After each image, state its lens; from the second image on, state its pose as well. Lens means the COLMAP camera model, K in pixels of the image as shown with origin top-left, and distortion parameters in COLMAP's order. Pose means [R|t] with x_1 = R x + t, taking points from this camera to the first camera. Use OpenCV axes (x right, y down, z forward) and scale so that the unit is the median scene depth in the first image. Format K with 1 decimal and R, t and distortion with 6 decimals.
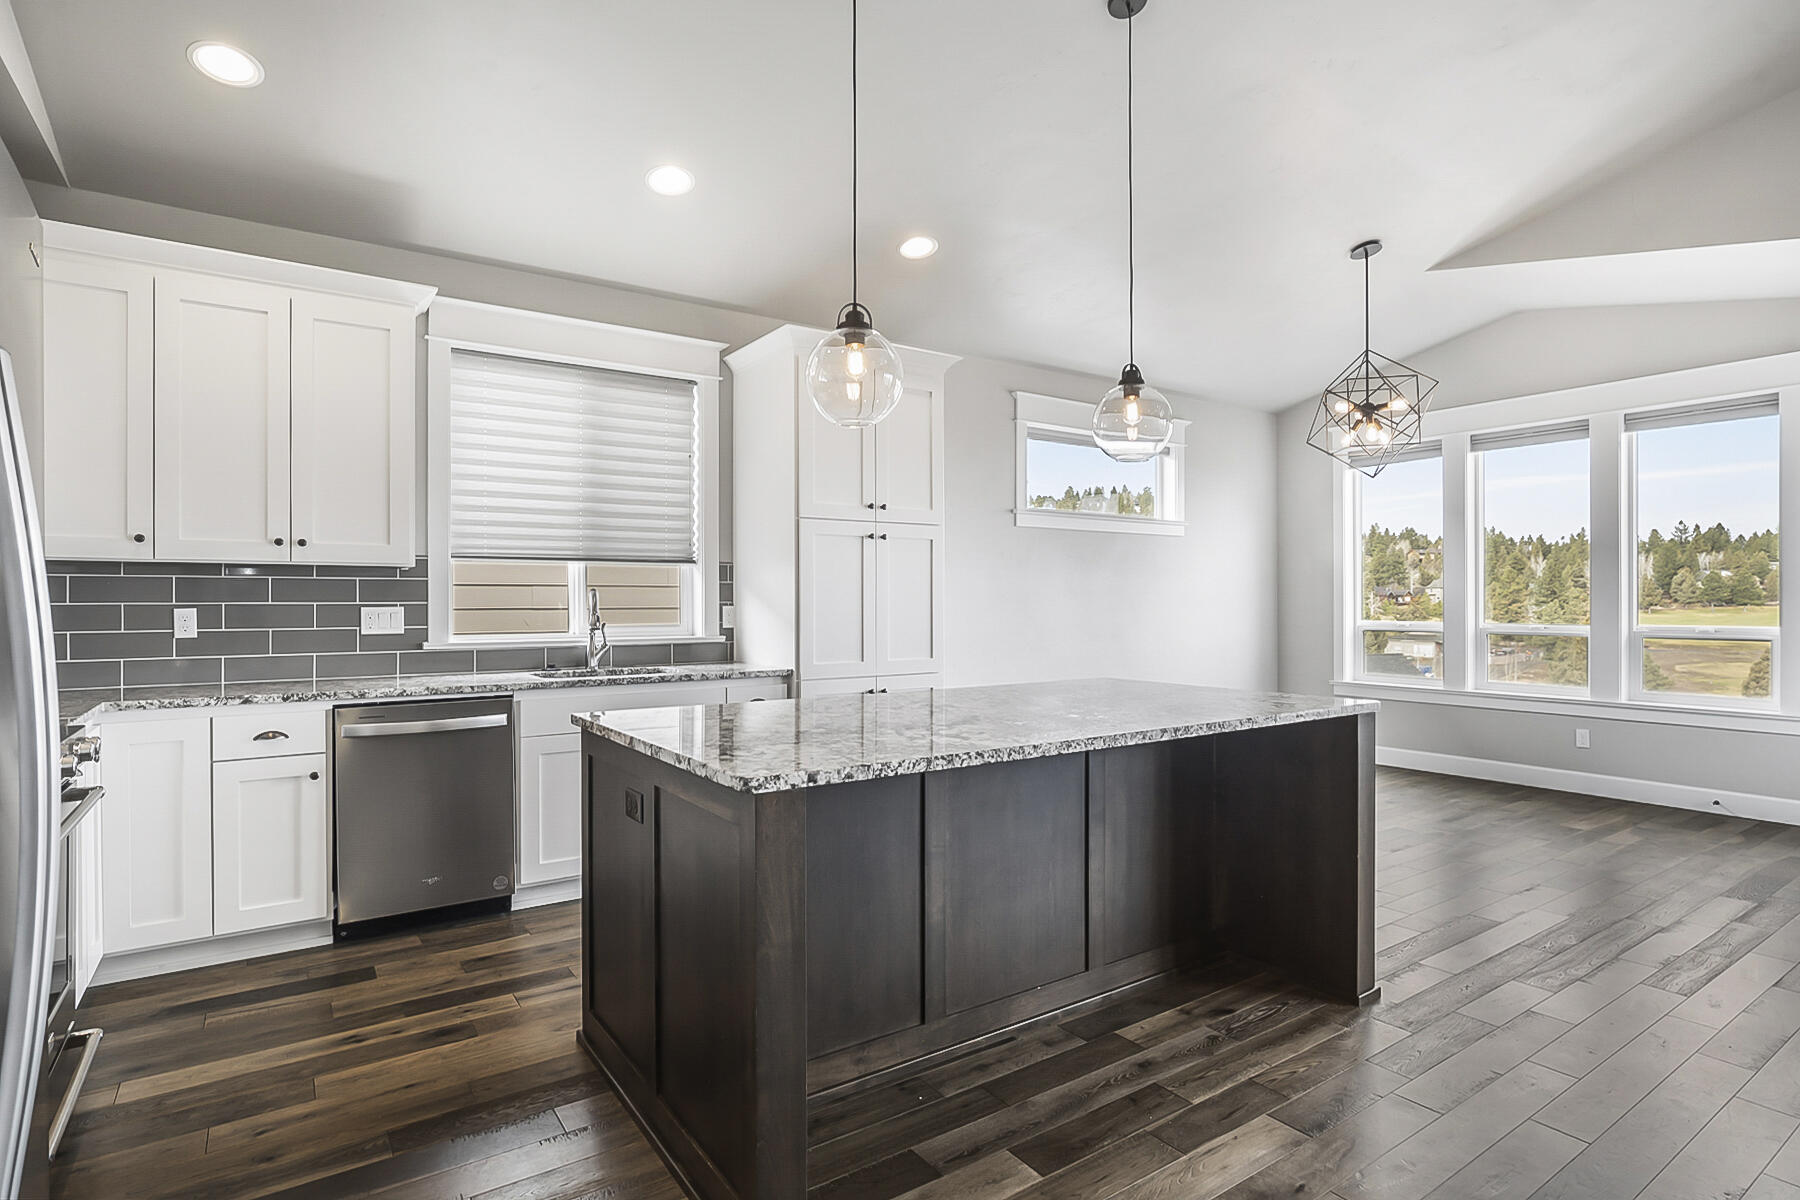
lens RADIAL K [[915.5, 0, 901.9], [0, 915.5, 600.6], [0, 0, 1]] dist [-0.007645, 0.004370]
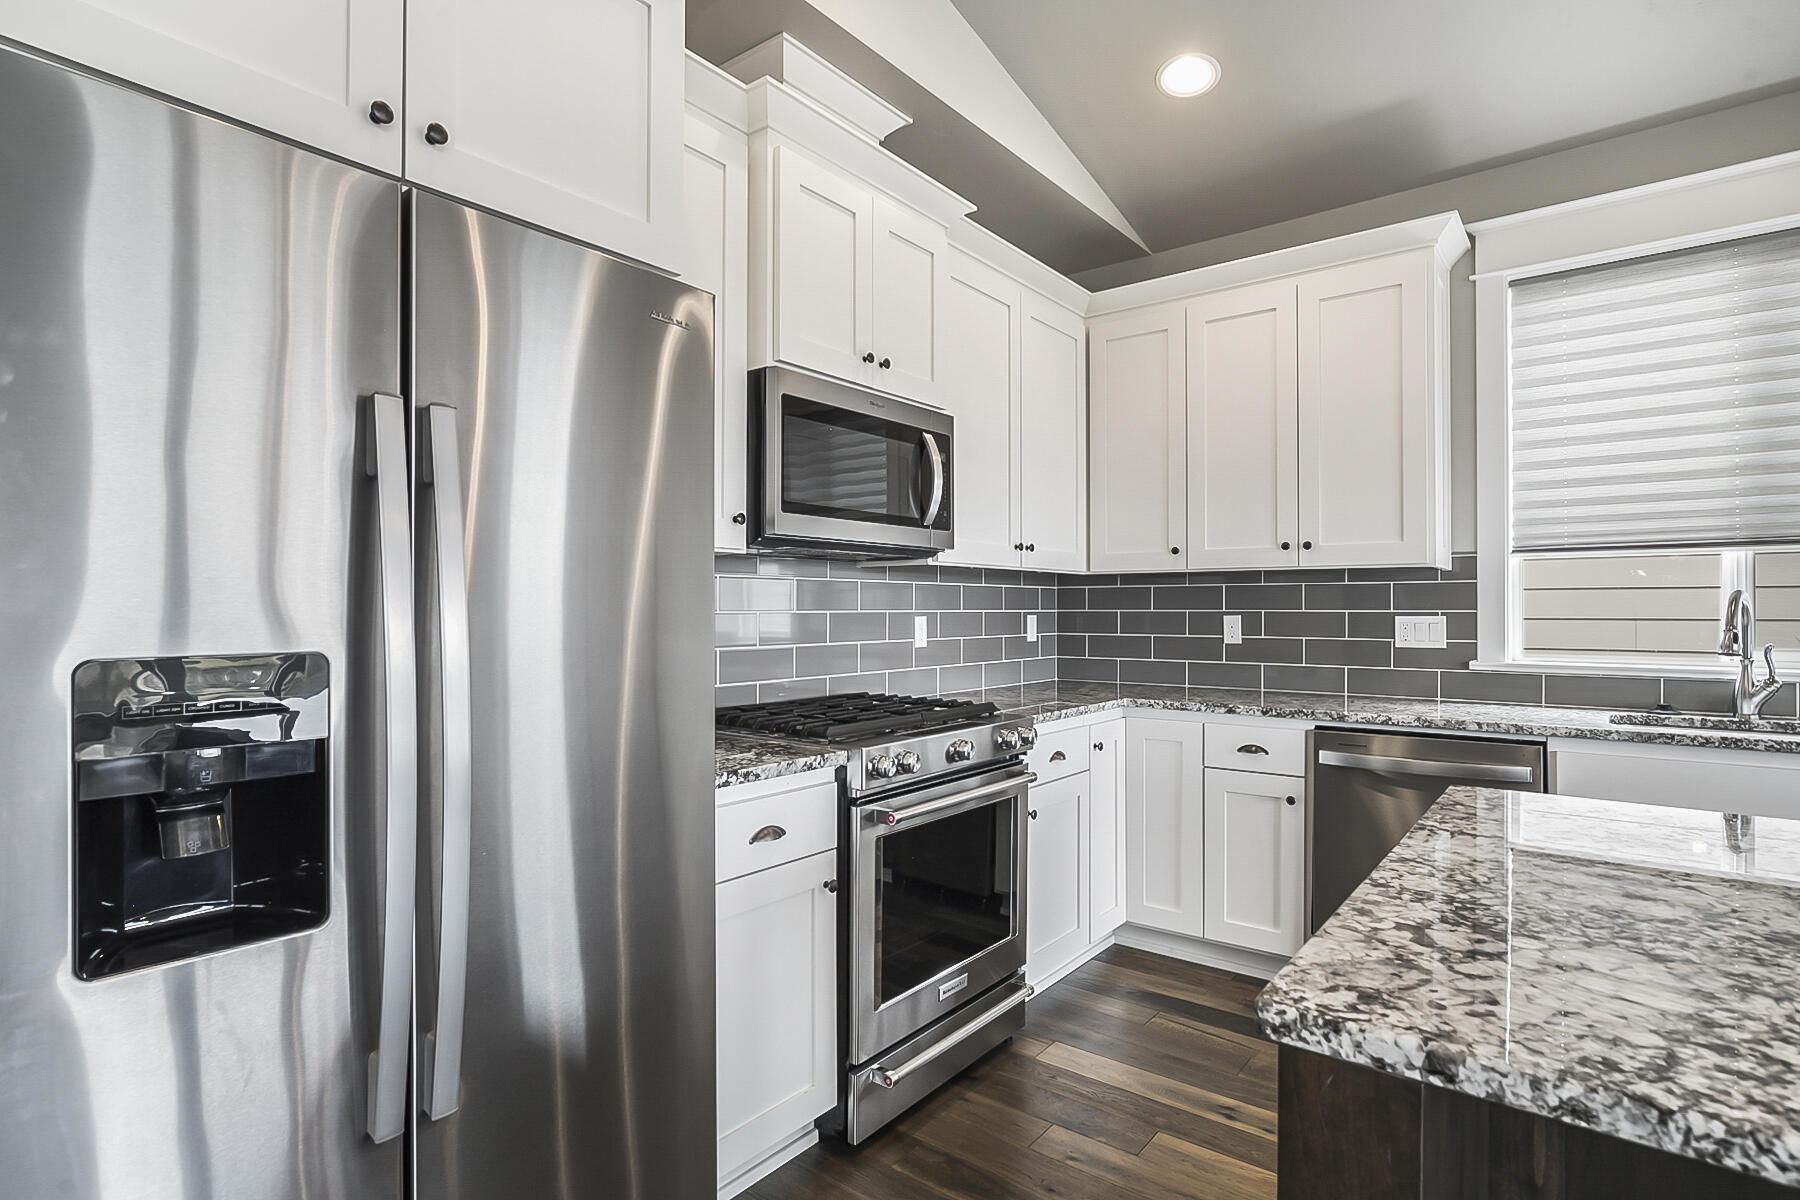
lens RADIAL K [[915.5, 0, 900.0], [0, 915.5, 602.0], [0, 0, 1]] dist [-0.007645, 0.004370]
pose [[0.296119, -0.003463, -0.955145, 0.107120], [0.000686, 0.999994, -0.003413, -0.003564], [0.955151, 0.000355, 0.296120, 0.330663]]
